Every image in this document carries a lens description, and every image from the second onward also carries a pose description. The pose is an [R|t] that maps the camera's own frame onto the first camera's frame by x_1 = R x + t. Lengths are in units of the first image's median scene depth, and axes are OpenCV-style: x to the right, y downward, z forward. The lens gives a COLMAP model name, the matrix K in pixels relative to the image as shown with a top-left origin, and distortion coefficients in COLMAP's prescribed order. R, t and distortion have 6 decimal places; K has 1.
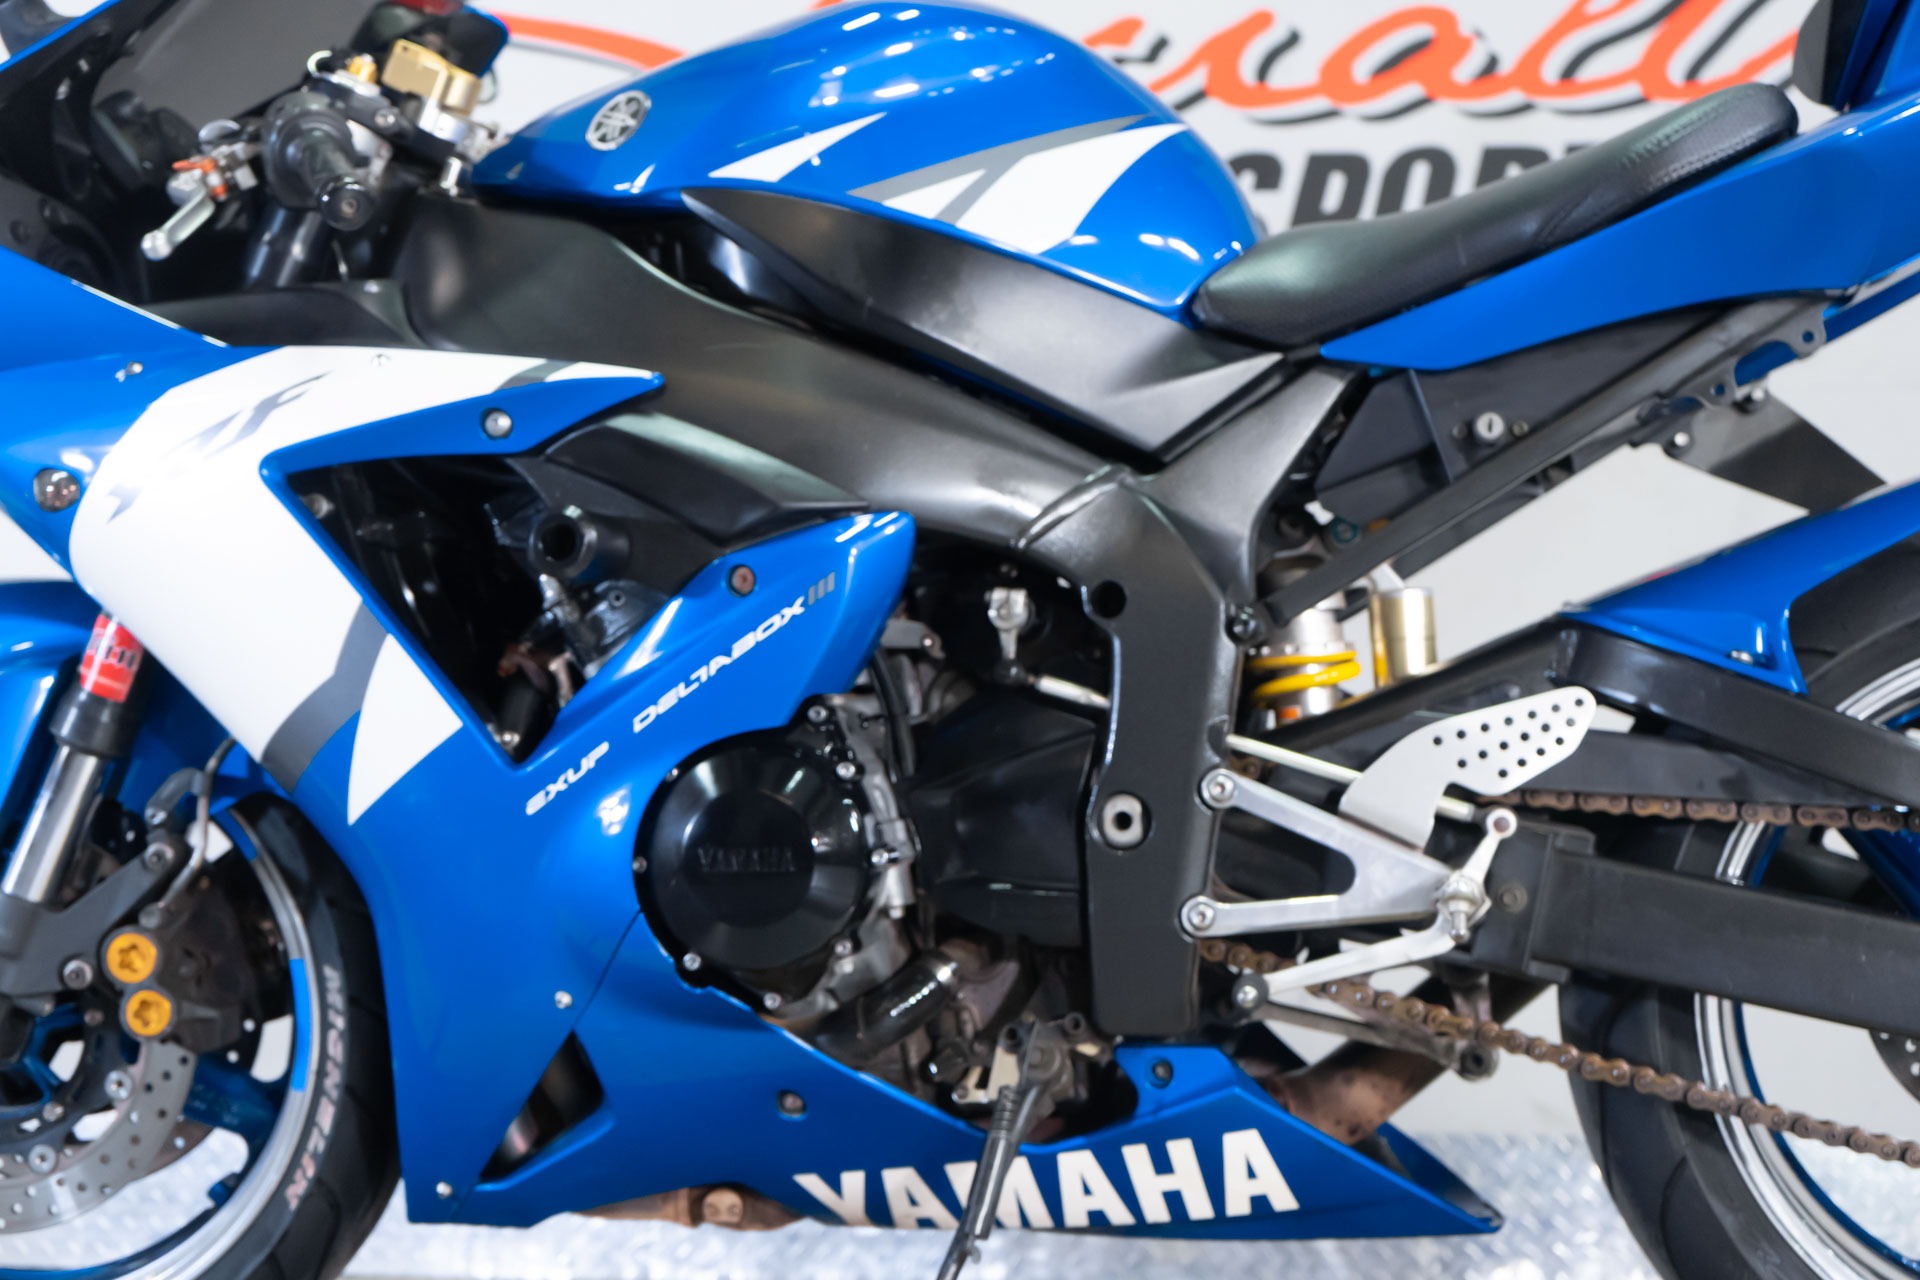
lens RADIAL K [[2481.6, 0, 971.0], [0, 2481.6, 631.2], [0, 0, 1]] dist [0.027486, 0.000000]
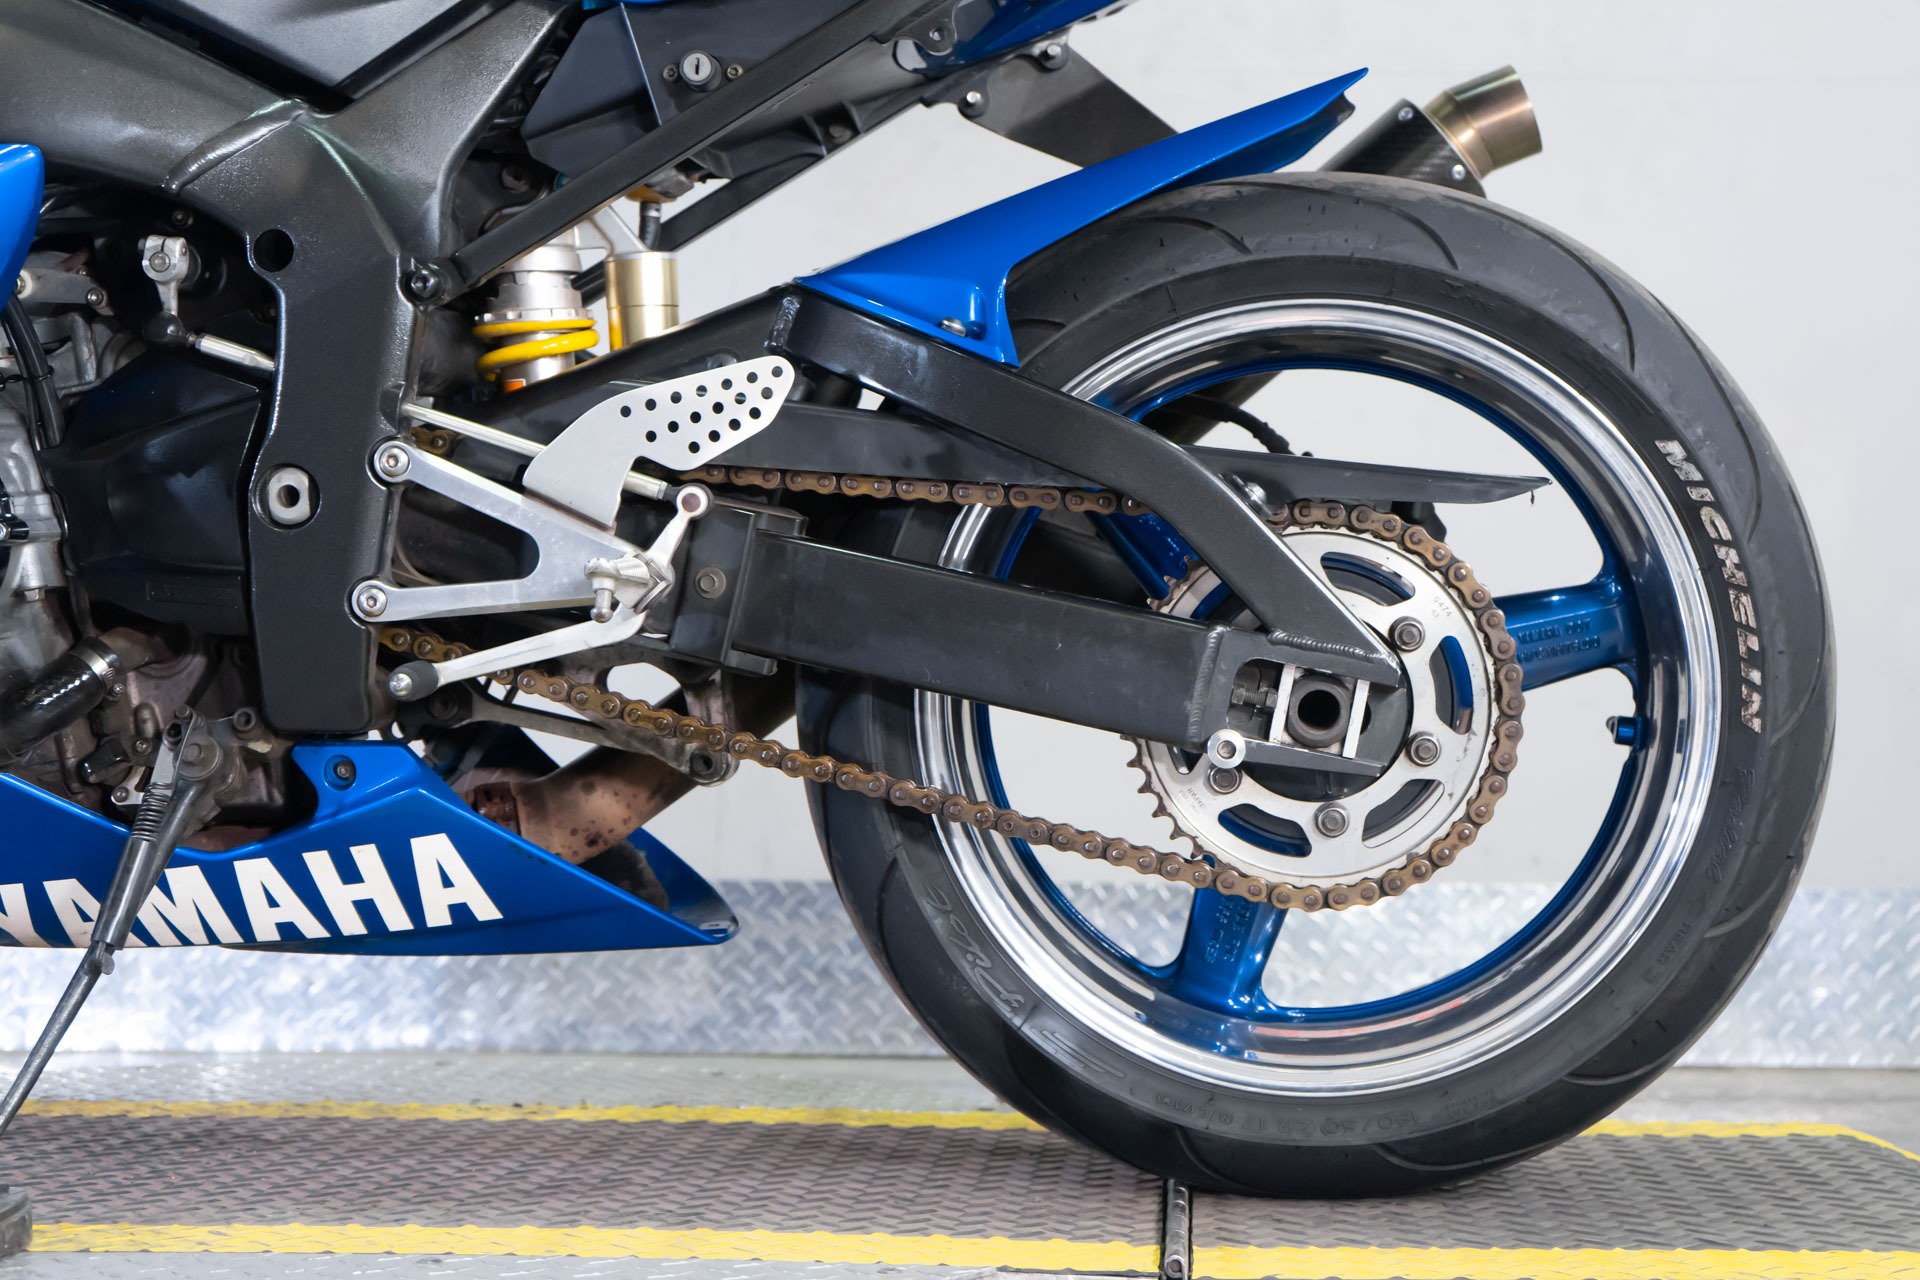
lens RADIAL K [[2793.0, 0, 966.2], [0, 2793.0, 632.7], [0, 0, 1]] dist [0.030155, 0.000000]
pose [[0.993568, 0.006611, 0.113041, 0.187115], [-0.017304, 0.995433, 0.093879, 0.025110], [-0.111904, -0.095231, 0.989145, -0.042683]]
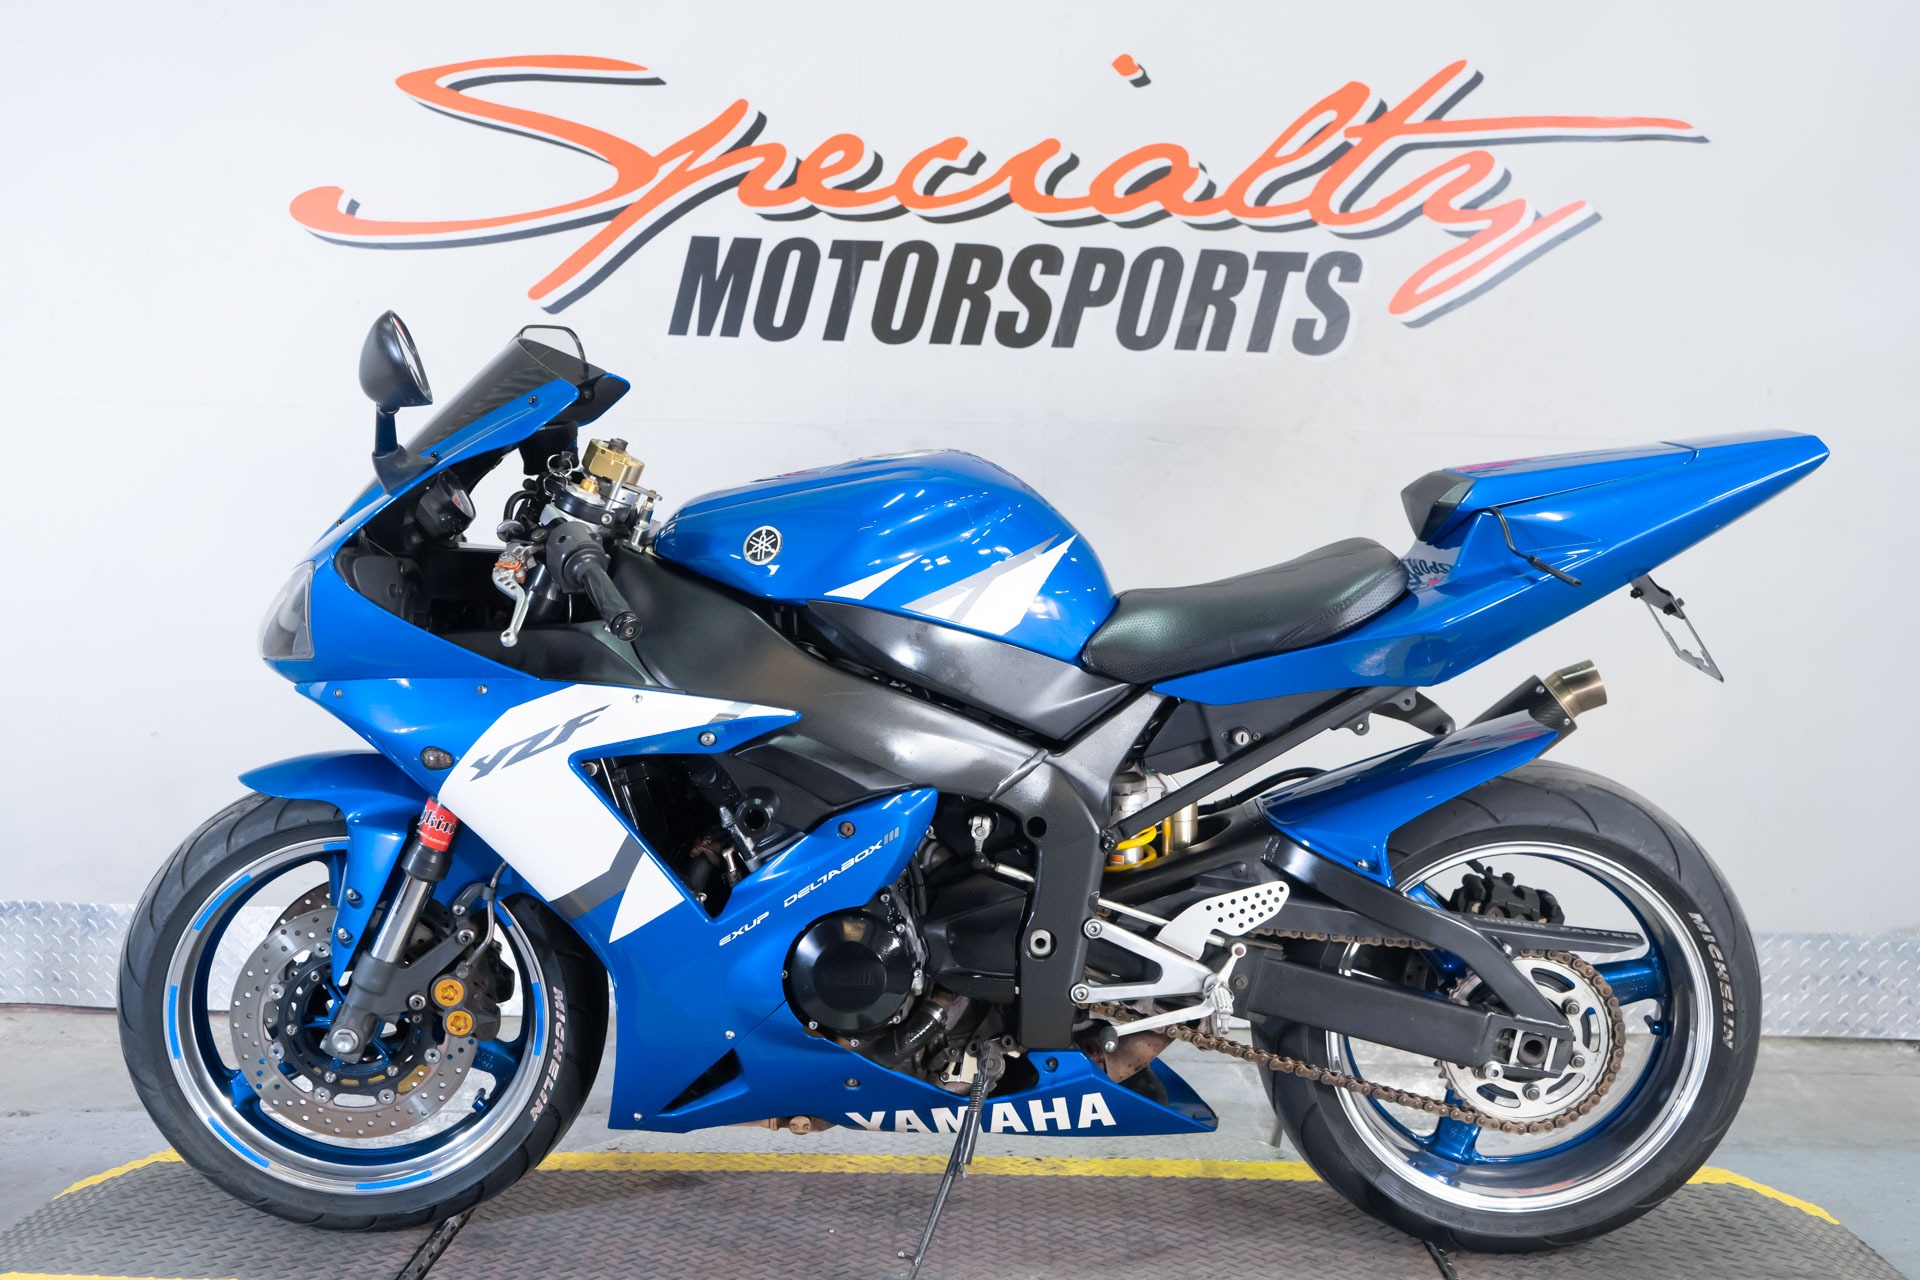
lens RADIAL K [[2283.1, 0, 966.1], [0, 2283.1, 620.1], [0, 0, 1]] dist [0.033596, 0.000000]
pose [[0.983378, 0.000580, 0.181571, -0.300471], [-0.034926, 0.981925, 0.186020, -0.470511], [-0.178181, -0.189269, 0.965623, -0.594475]]
